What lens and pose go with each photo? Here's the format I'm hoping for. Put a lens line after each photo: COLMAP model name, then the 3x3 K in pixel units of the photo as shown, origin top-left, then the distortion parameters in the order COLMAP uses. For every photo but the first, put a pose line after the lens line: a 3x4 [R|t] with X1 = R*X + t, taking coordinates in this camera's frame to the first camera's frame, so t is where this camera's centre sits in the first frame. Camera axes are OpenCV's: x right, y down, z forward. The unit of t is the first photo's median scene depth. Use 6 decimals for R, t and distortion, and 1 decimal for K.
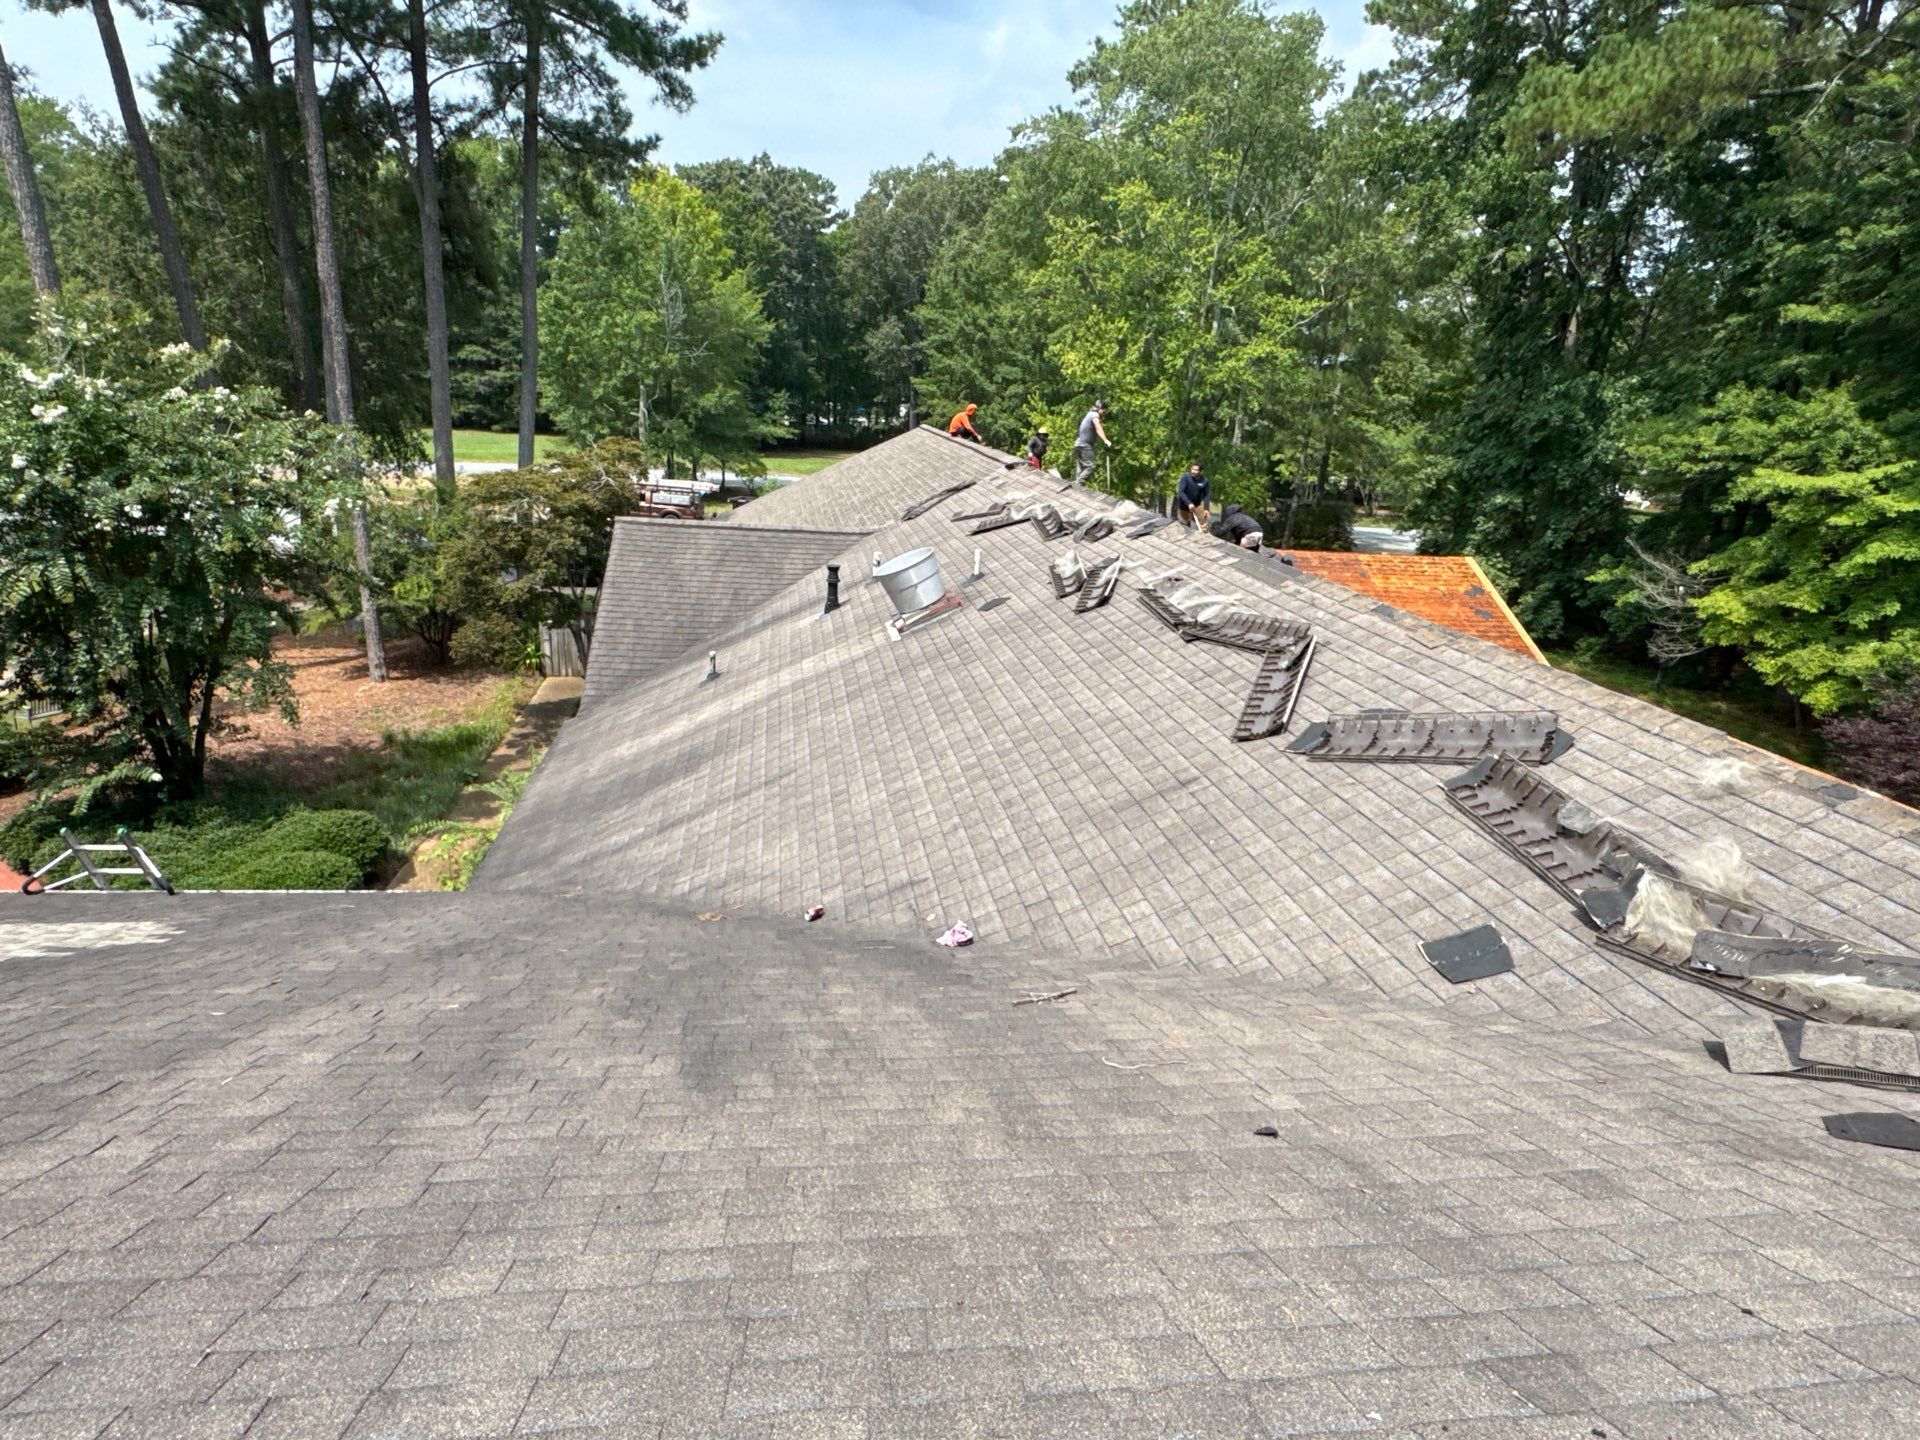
lens RADIAL K [[1160.7, 0, 956.9], [0, 1160.7, 706.3], [0, 0, 1]] dist [-0.001720, 0.001467]
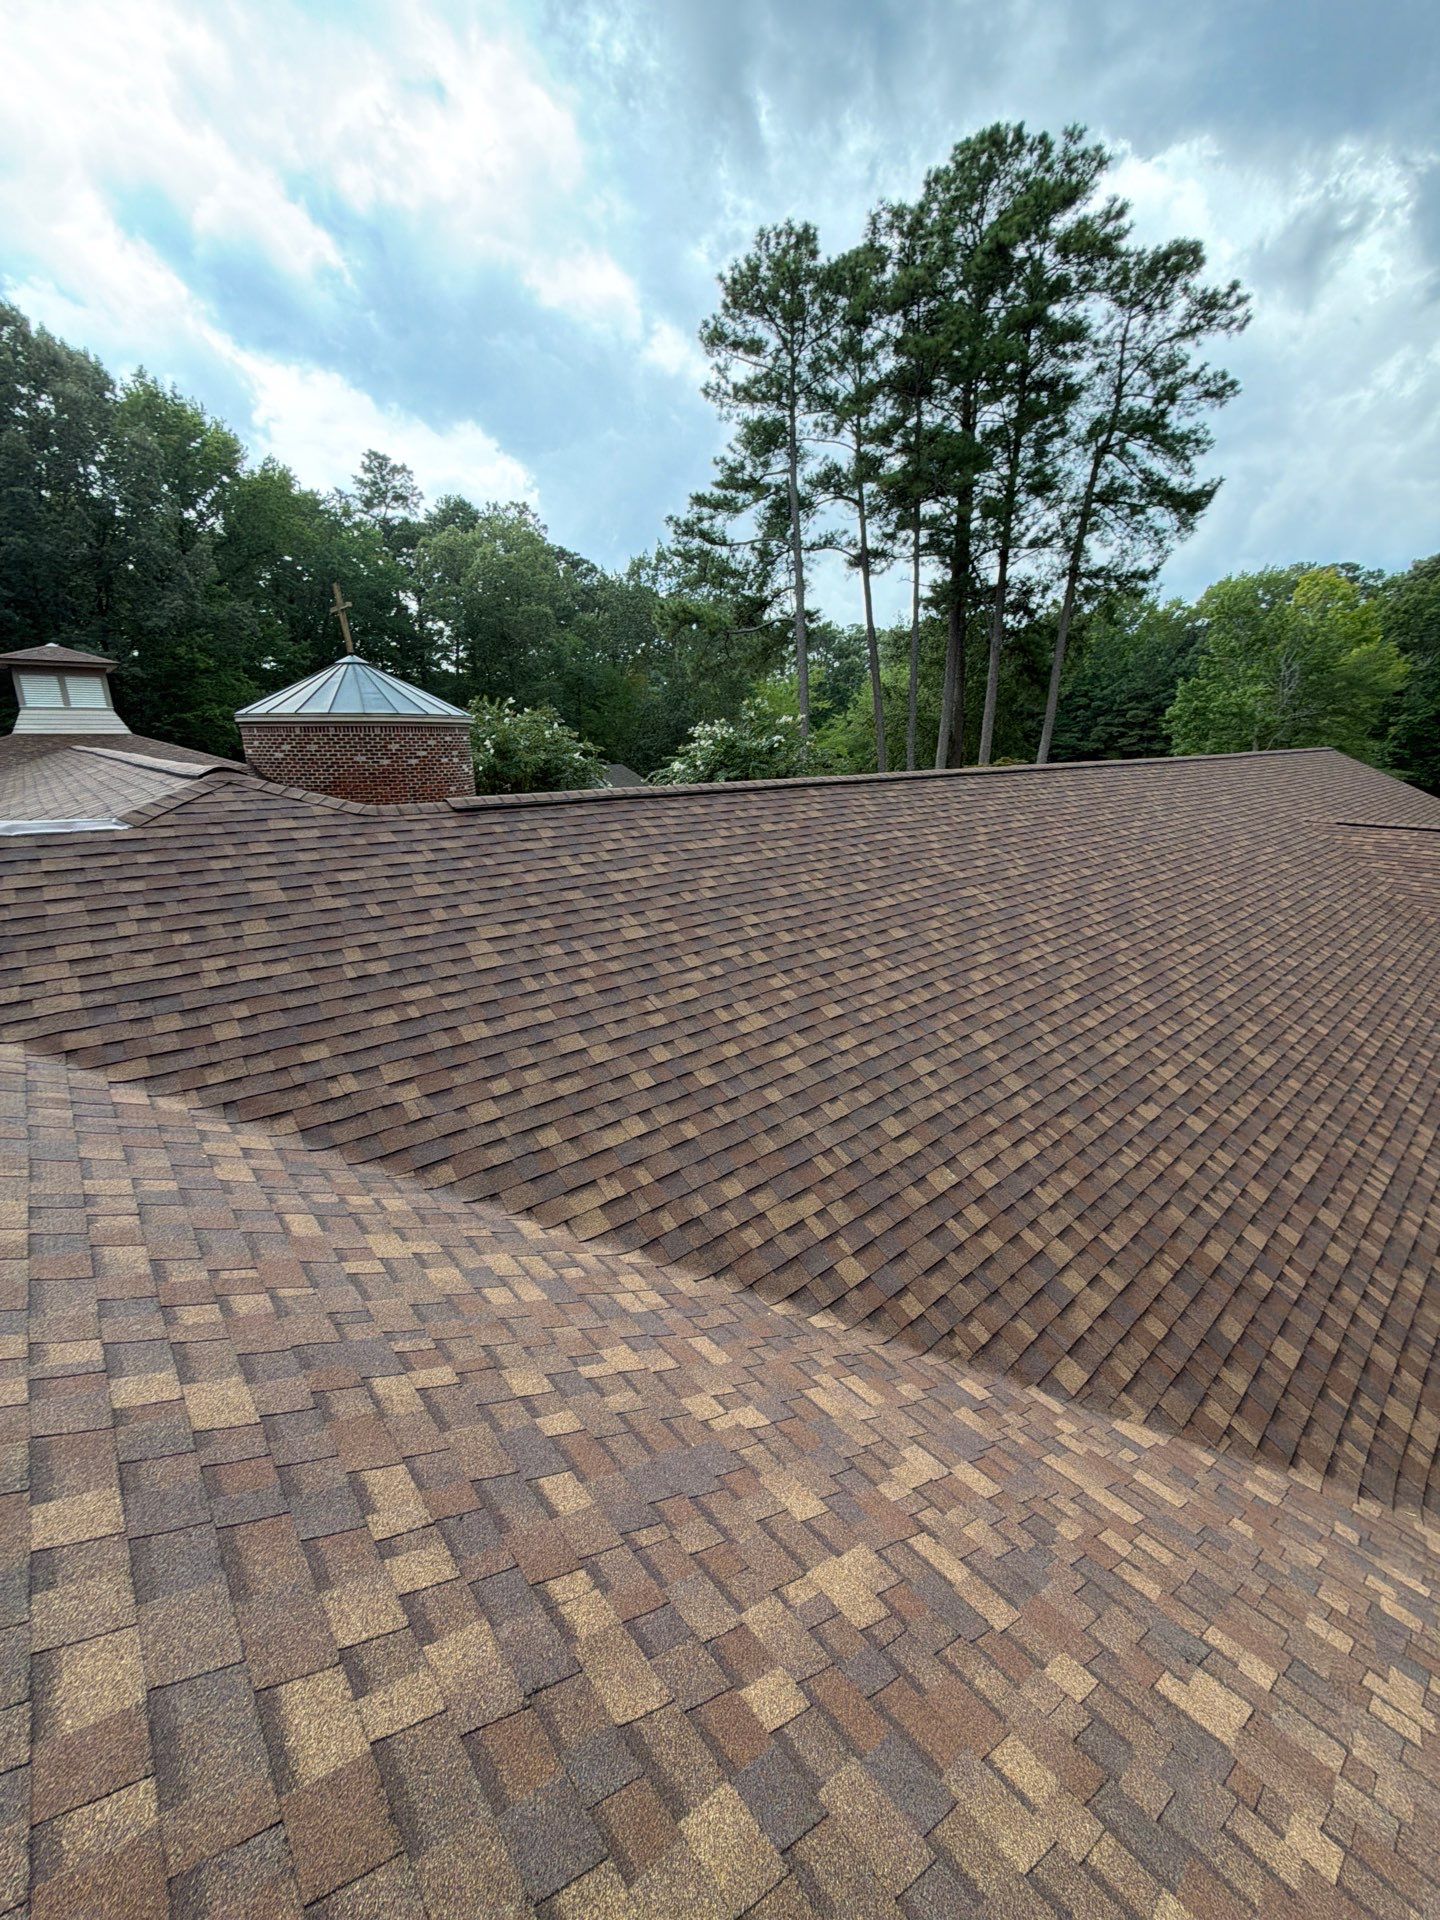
lens RADIAL K [[760.3, 0, 724.7], [0, 760.3, 957.0], [0, 0, 1]] dist [-0.001371, -0.000330]
pose [[0.548182, 0.170674, -0.818759, 0.301156], [-0.186625, 0.979236, 0.079176, 0.027534], [0.815272, 0.109398, 0.568651, 0.046166]]
